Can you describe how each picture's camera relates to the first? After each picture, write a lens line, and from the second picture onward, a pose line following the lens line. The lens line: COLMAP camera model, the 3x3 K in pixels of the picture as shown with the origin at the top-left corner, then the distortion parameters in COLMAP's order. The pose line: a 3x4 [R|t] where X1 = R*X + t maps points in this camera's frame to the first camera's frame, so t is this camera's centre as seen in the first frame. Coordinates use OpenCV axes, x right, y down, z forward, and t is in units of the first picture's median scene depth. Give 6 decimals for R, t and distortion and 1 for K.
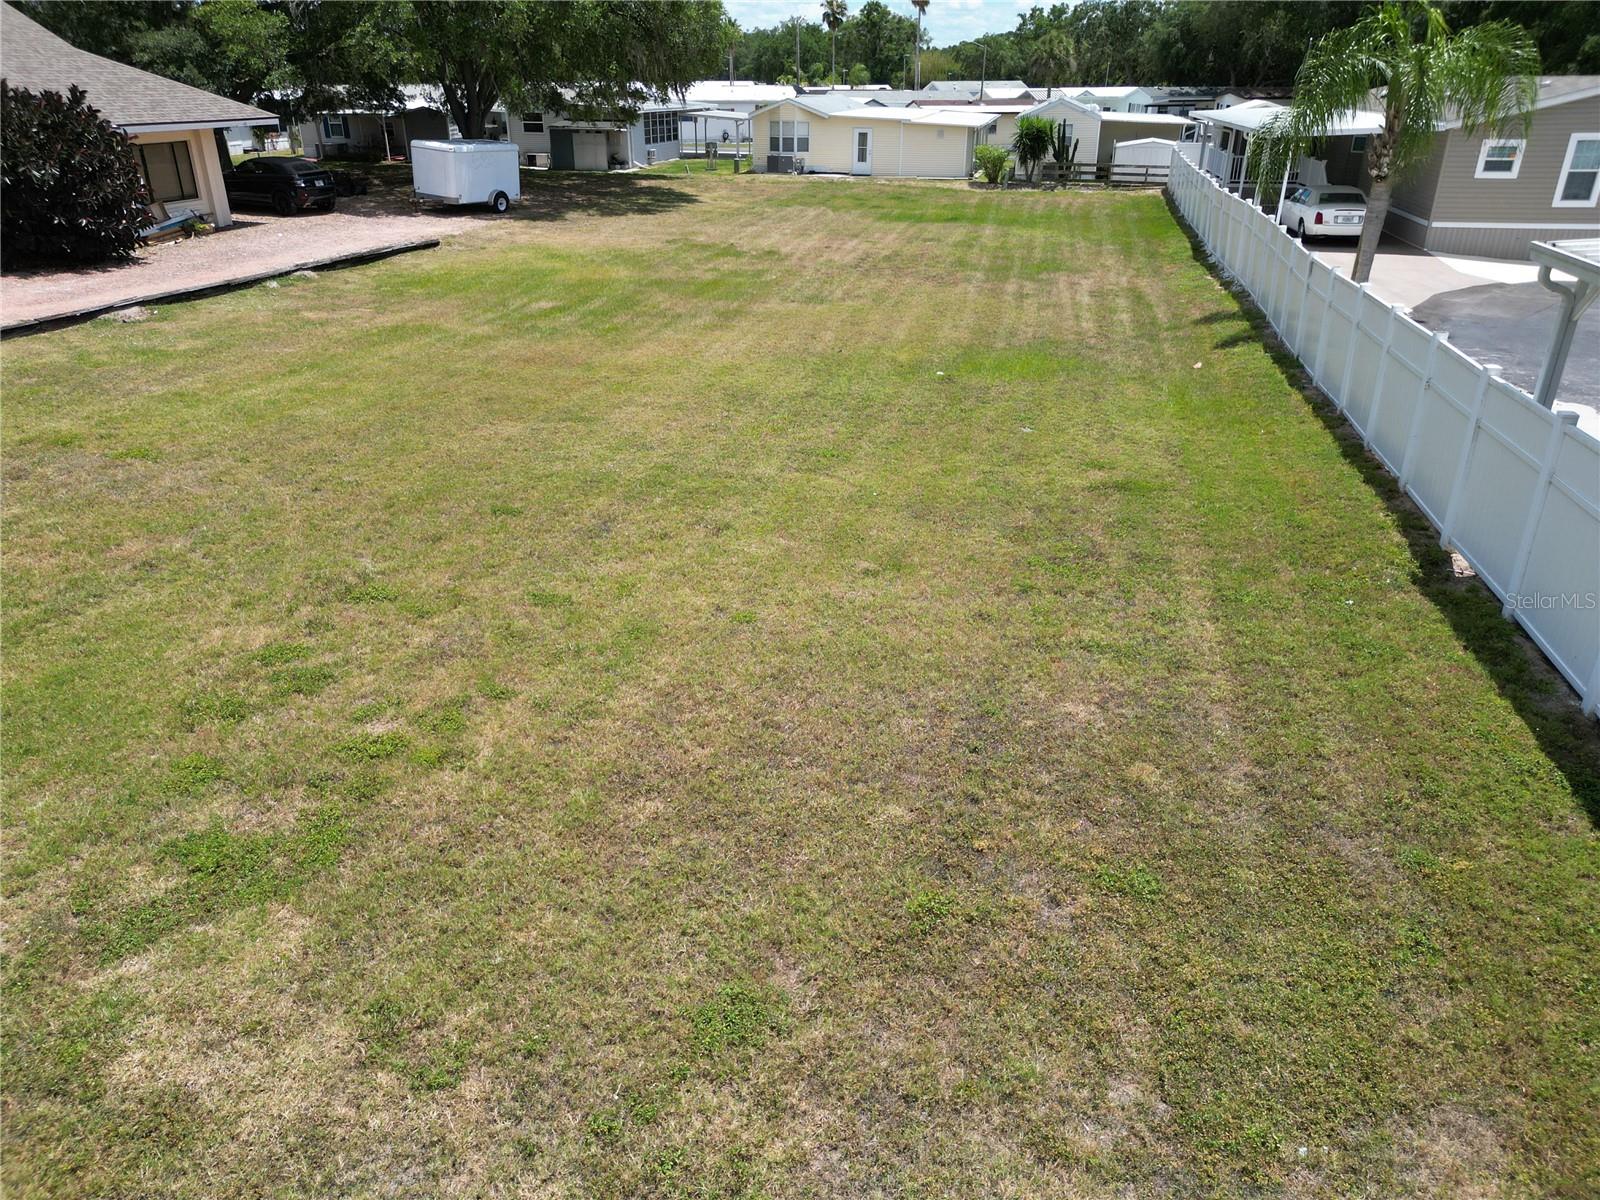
lens RADIAL K [[1106.1, 0, 800.0], [0, 1106.1, 600.0], [0, 0, 1]] dist [0.066104, -0.068539]
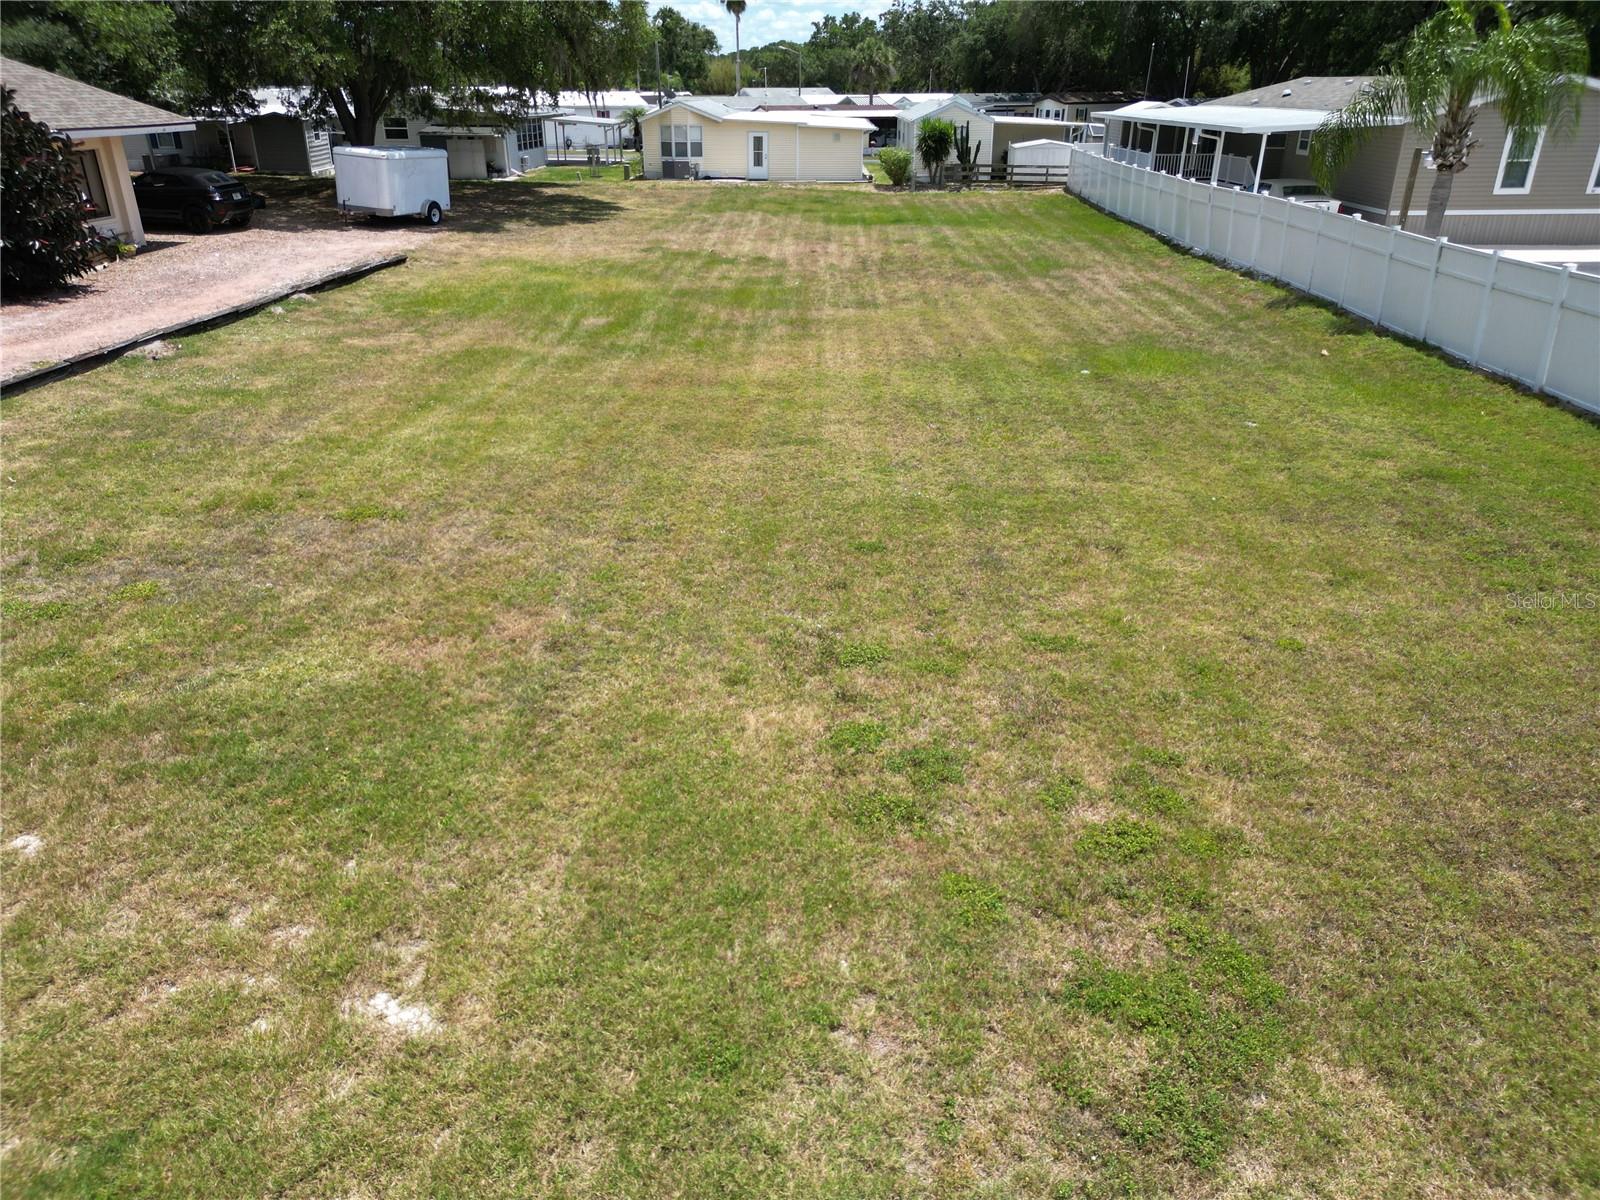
lens RADIAL K [[1106.1, 0, 800.0], [0, 1106.1, 600.0], [0, 0, 1]] dist [0.066104, -0.068539]
pose [[0.981199, -0.082760, 0.174353, -0.208975], [0.083889, 0.996475, 0.000894, -0.019069], [-0.173812, 0.013749, 0.984683, 0.060568]]
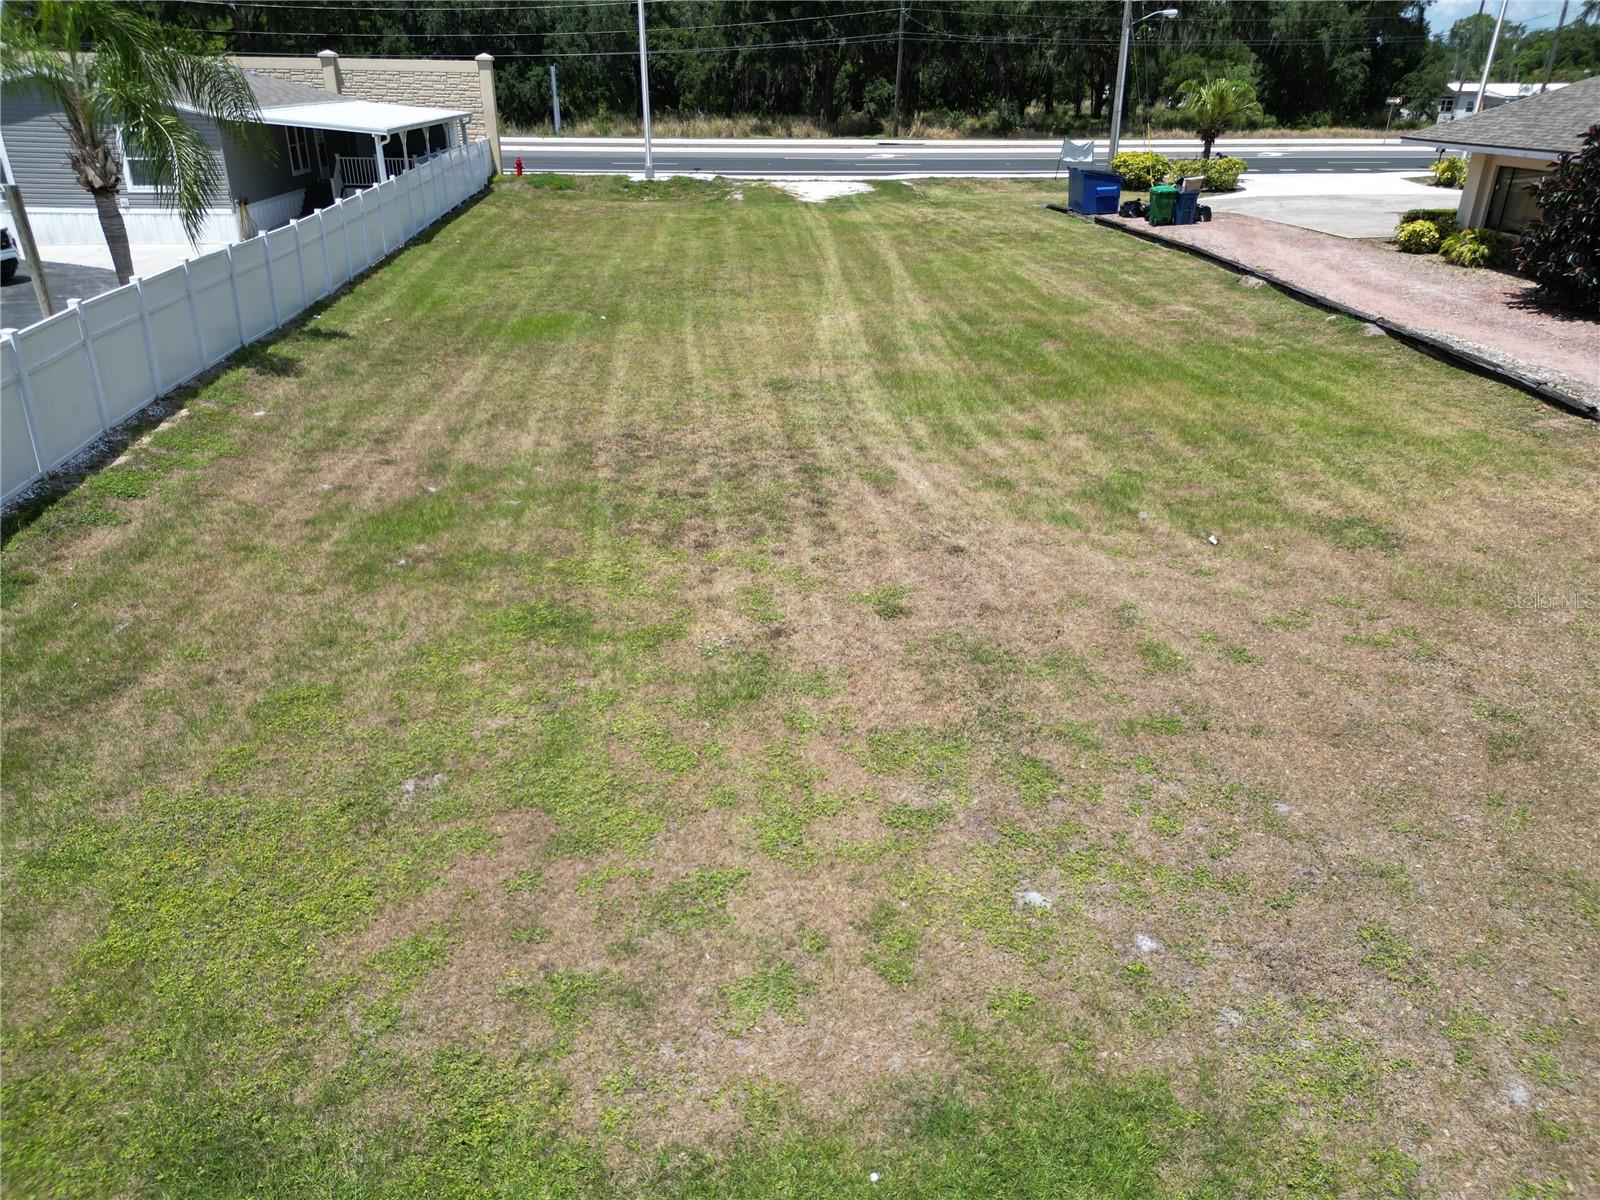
lens RADIAL K [[1106.1, 0, 800.0], [0, 1106.1, 600.0], [0, 0, 1]] dist [0.066104, -0.068539]
pose [[-0.950543, 0.115399, -0.288360, 0.215174], [-0.148652, 0.646149, 0.748595, -0.660250], [0.272710, 0.754437, -0.597038, 1.396484]]
